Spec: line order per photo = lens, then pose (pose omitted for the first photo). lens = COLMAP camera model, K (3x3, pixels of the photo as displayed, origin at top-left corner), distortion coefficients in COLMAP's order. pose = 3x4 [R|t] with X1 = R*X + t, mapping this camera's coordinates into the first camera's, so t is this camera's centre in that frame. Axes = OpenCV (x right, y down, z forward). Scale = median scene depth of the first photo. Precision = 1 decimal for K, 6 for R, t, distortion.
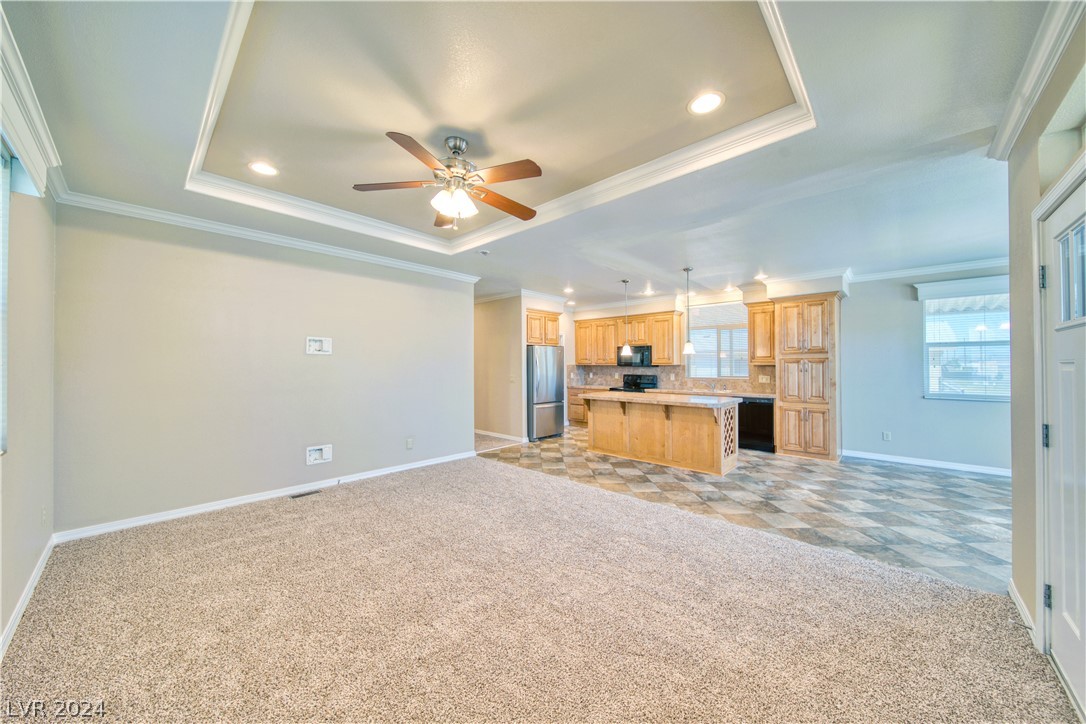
lens RADIAL K [[380.2, 0, 543.0], [0, 380.2, 362.0], [0, 0, 1]] dist [0.000882, -0.002403]
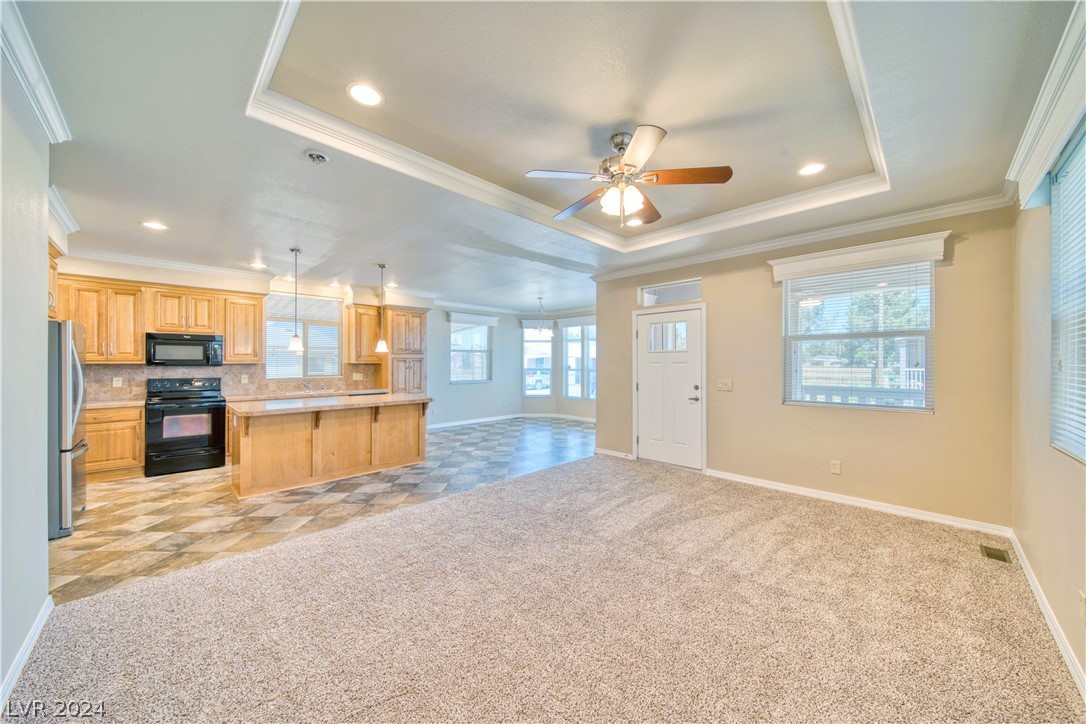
lens RADIAL K [[386.3, 0, 543.0], [0, 386.3, 362.0], [0, 0, 1]] dist [0.002032, 0.000115]
pose [[0.037088, 0.003643, 0.999305, -0.455850], [-0.007052, 0.999969, -0.003383, 0.004020], [-0.999287, -0.006922, 0.037113, 0.427067]]
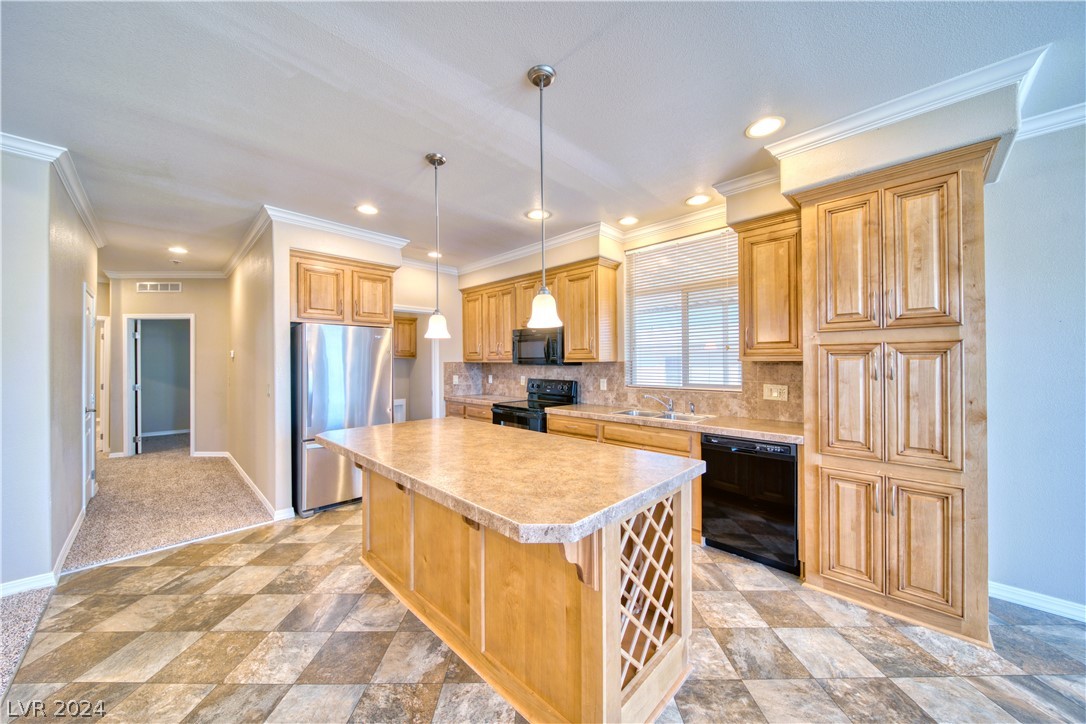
lens RADIAL K [[380.2, 0, 543.0], [0, 380.2, 362.0], [0, 0, 1]] dist [0.000882, -0.002403]
pose [[0.999578, -0.002734, -0.028928, 0.303986], [0.002915, 0.999977, 0.006196, 0.004803], [0.028910, -0.006278, 0.999562, 0.514646]]
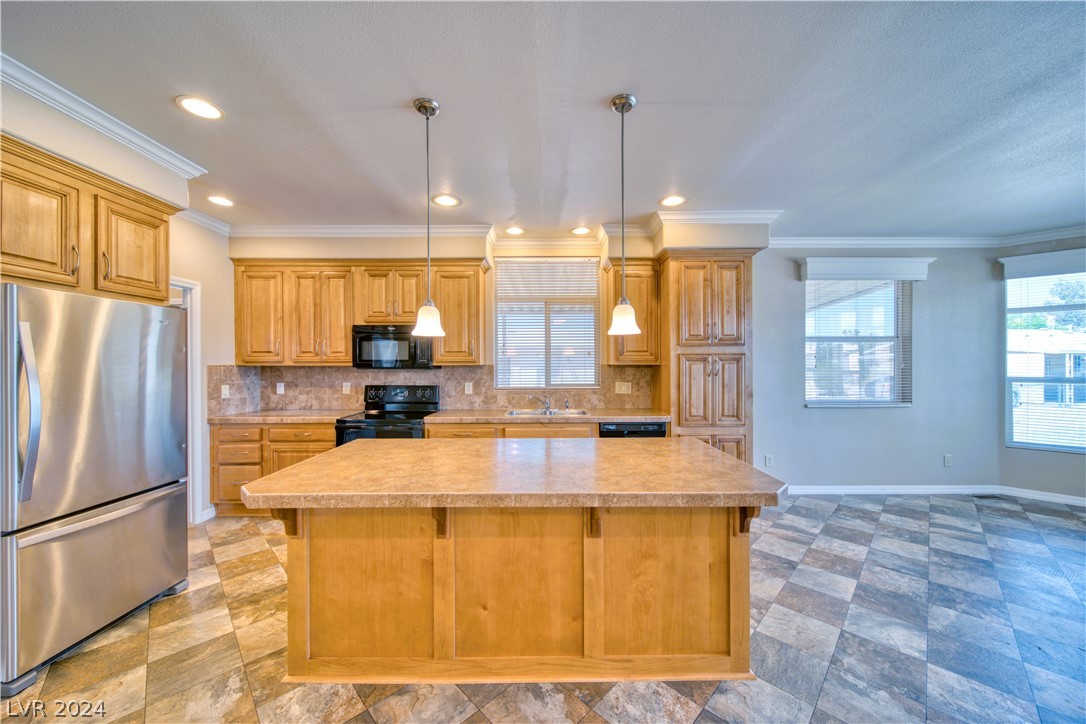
lens RADIAL K [[388.1, 0, 543.0], [0, 388.1, 362.0], [0, 0, 1]] dist [-0.000818, -0.000107]
pose [[0.732542, 0.002323, 0.680717, 0.055794], [-0.003392, 0.999994, 0.000238, 0.003449], [-0.680713, -0.002483, 0.732546, 0.603087]]
